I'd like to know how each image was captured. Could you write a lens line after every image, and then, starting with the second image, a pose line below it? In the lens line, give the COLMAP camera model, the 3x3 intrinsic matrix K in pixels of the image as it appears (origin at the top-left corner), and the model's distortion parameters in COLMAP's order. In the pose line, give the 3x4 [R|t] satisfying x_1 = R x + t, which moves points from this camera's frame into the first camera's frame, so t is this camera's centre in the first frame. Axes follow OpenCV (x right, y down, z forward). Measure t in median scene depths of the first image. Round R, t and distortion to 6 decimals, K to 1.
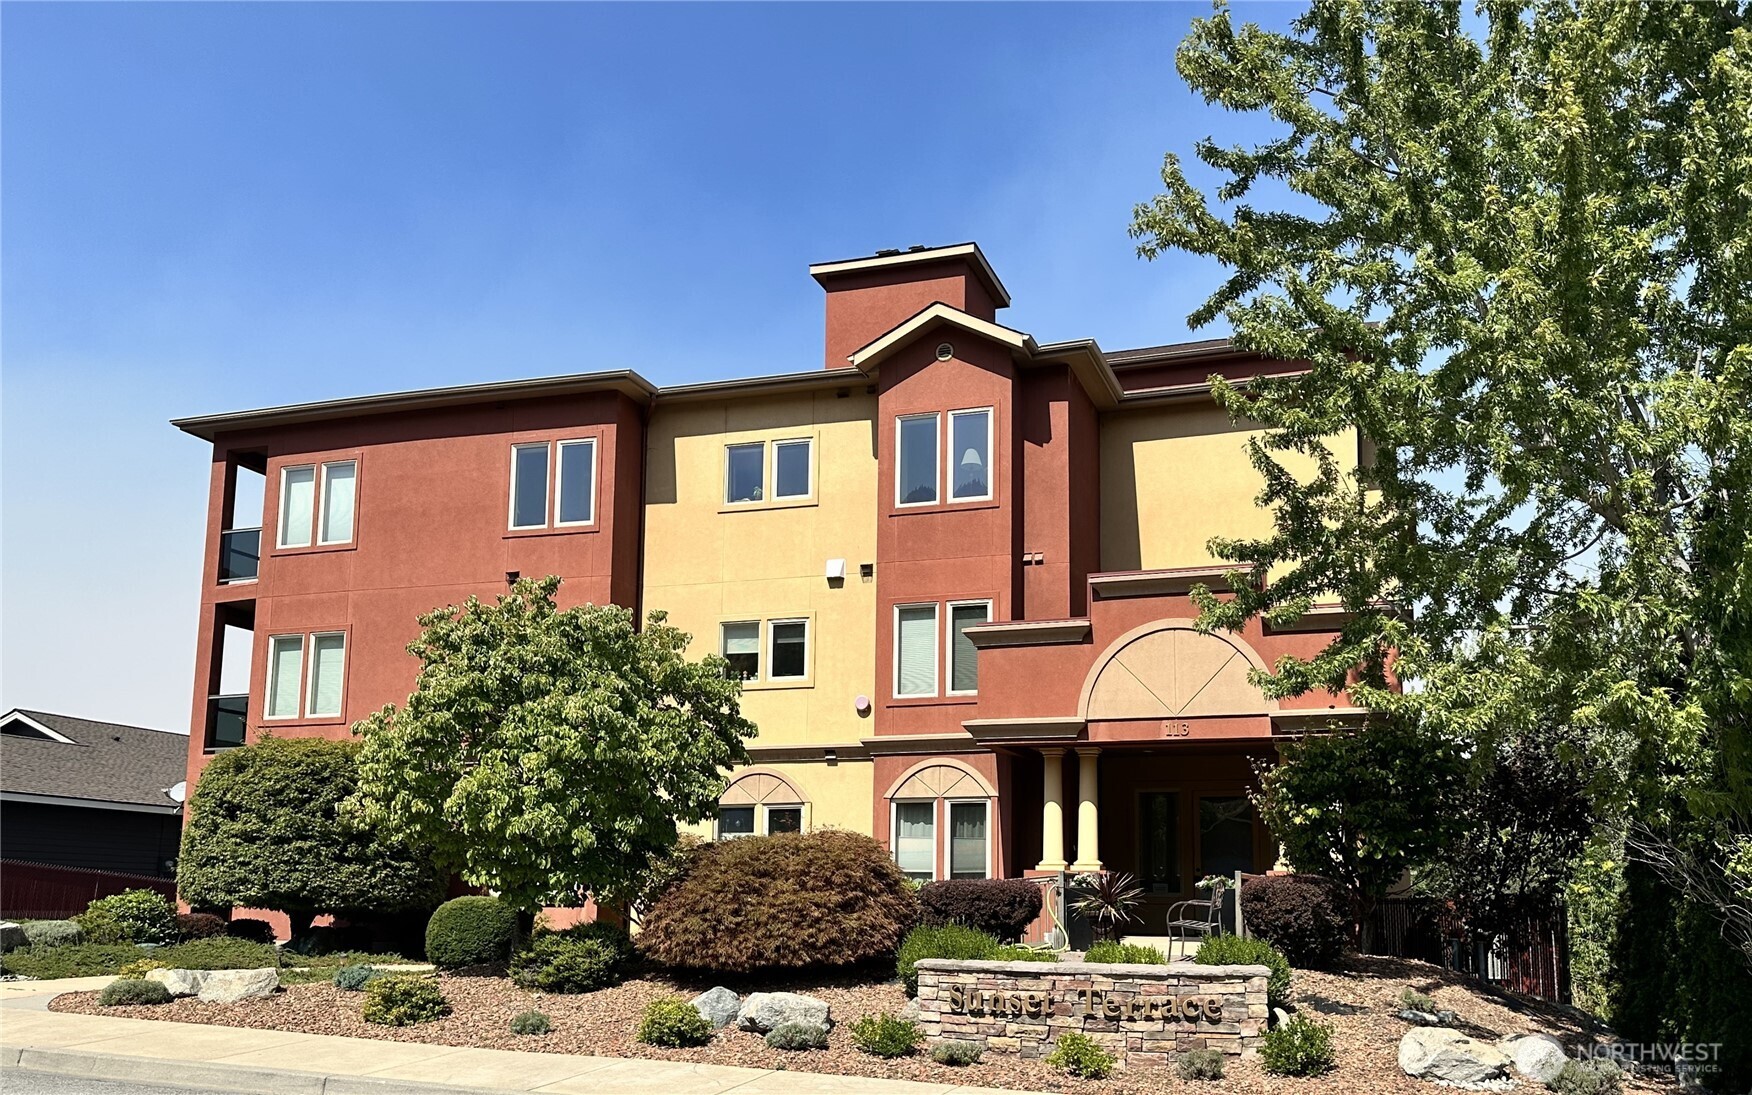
lens RADIAL K [[1597.7, 0, 876.0], [0, 1597.7, 547.5], [0, 0, 1]] dist [0.066277, 0.009949]
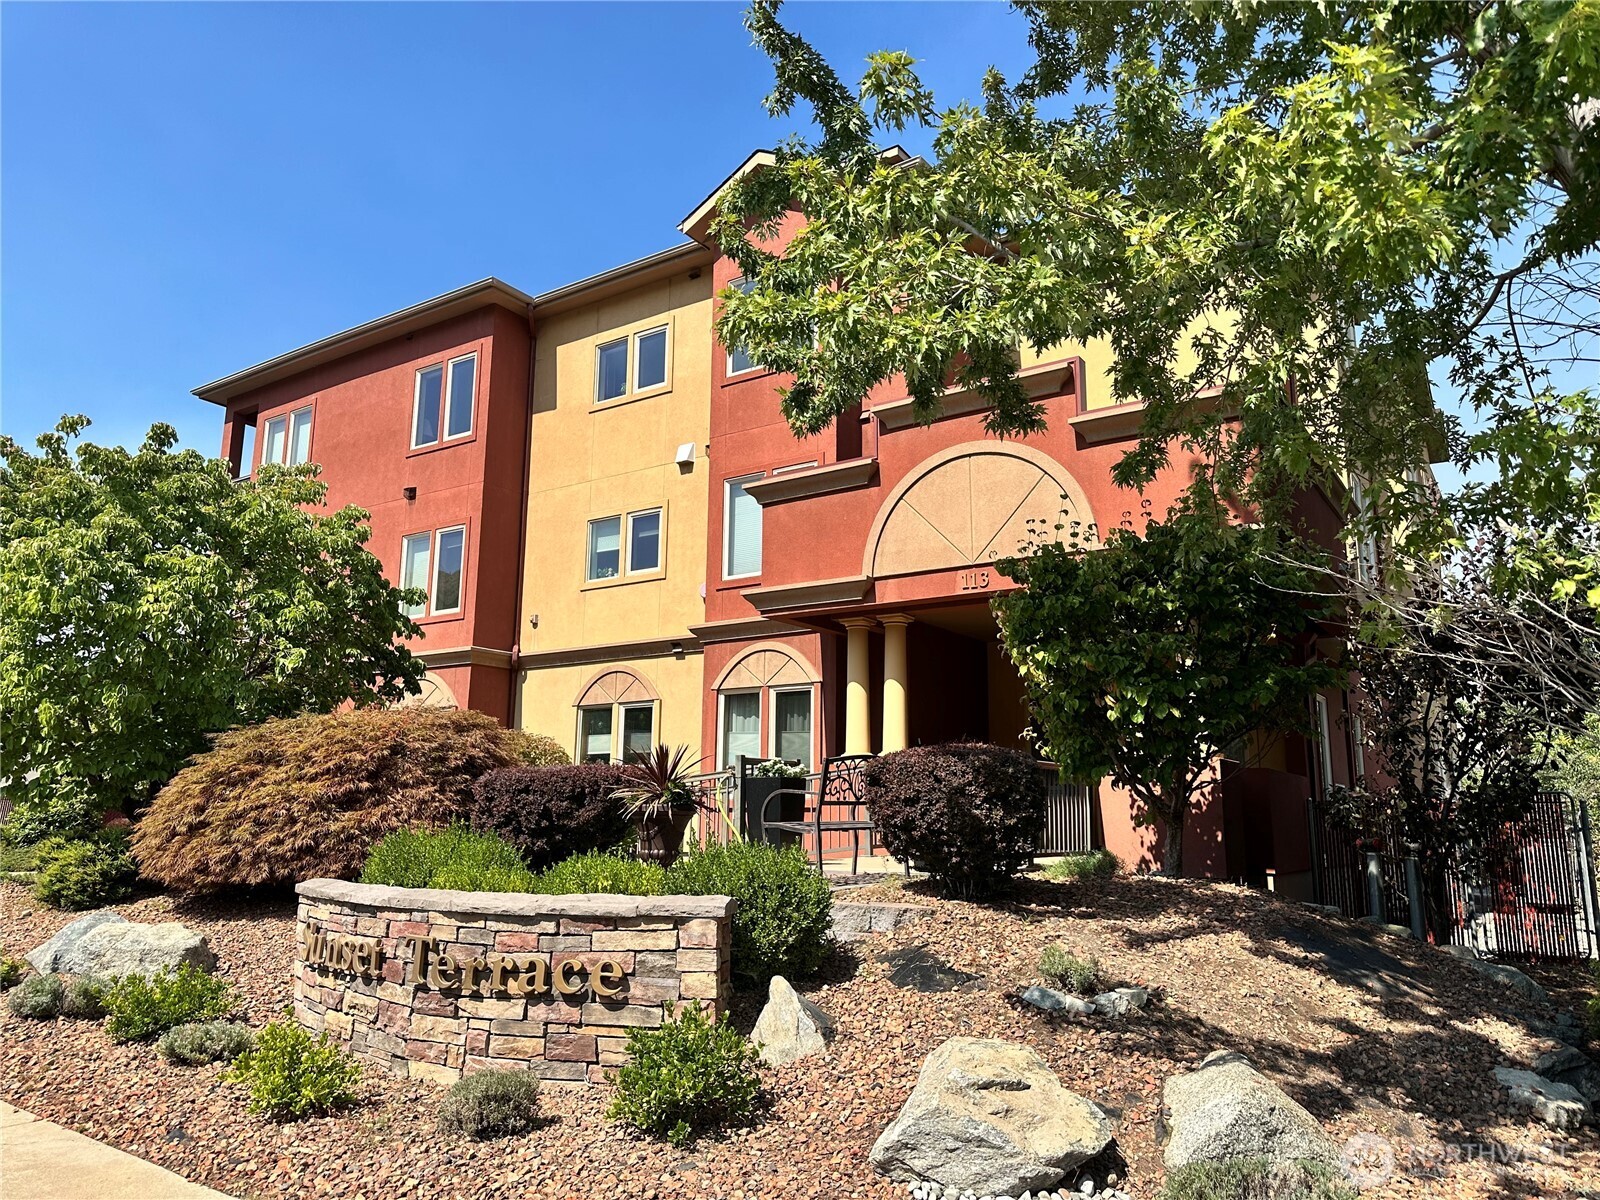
lens RADIAL K [[1127.2, 0, 799.5], [0, 1127.2, 534.3], [0, 0, 1]] dist [0.034094, -0.003778]
pose [[0.958631, -0.069302, -0.276087, 0.236540], [0.061063, 0.997397, -0.038339, 0.097408], [0.278025, 0.019894, 0.960368, 0.404488]]
